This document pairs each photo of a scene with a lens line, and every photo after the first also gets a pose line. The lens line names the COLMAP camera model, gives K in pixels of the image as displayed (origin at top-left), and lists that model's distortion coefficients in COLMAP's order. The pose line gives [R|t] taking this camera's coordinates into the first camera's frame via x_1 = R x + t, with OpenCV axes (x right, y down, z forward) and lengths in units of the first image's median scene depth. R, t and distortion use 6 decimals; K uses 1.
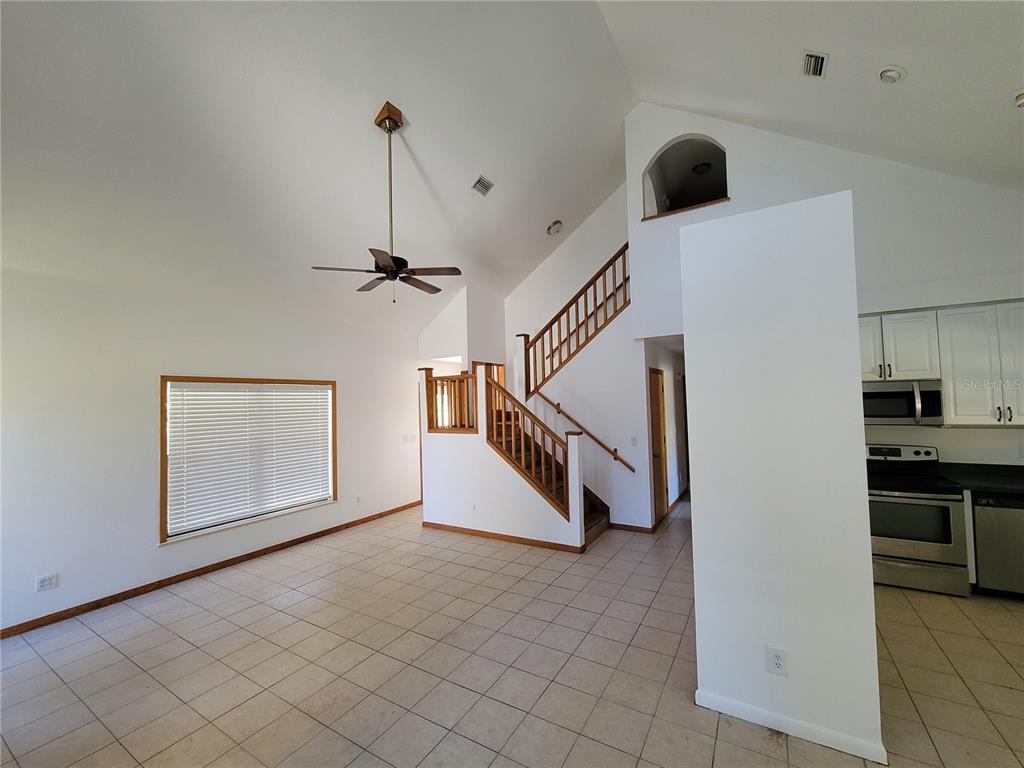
lens RADIAL K [[417.1, 0, 509.4], [0, 417.1, 382.8], [0, 0, 1]] dist [-0.010331, -0.000740]
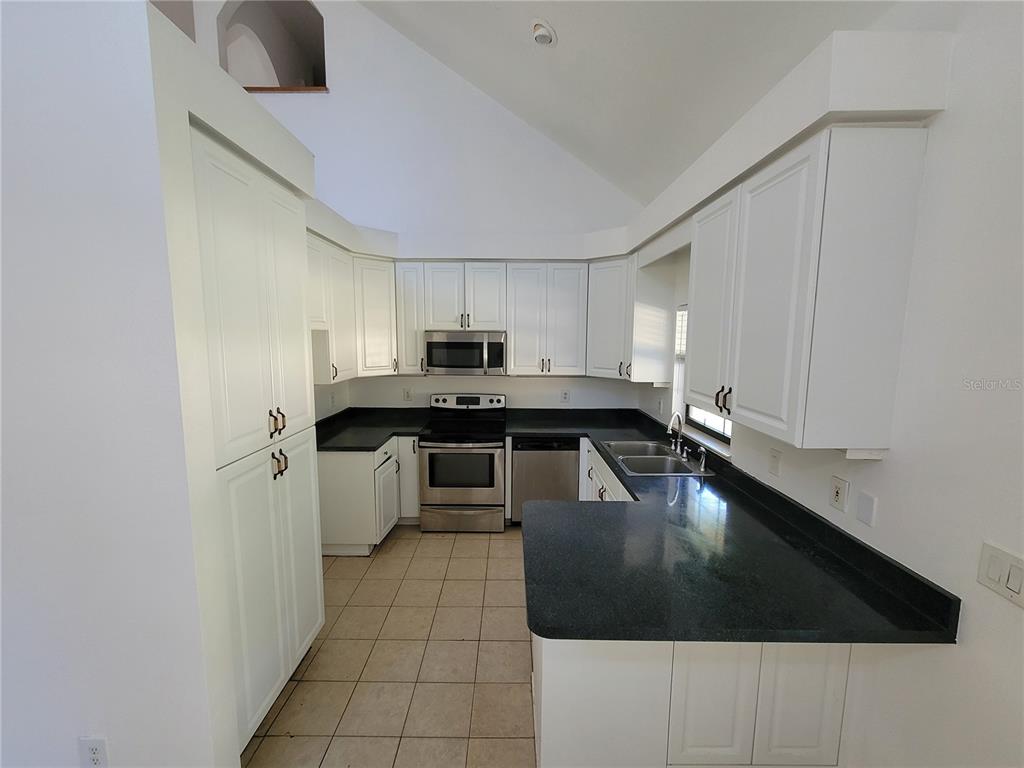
lens RADIAL K [[417.1, 0, 509.5], [0, 417.1, 382.9], [0, 0, 1]] dist [-0.010331, -0.000740]
pose [[0.842636, -0.028277, 0.537740, 0.488423], [-0.050736, 0.990009, 0.131563, -0.018901], [-0.536088, -0.138143, 0.832782, 0.104064]]
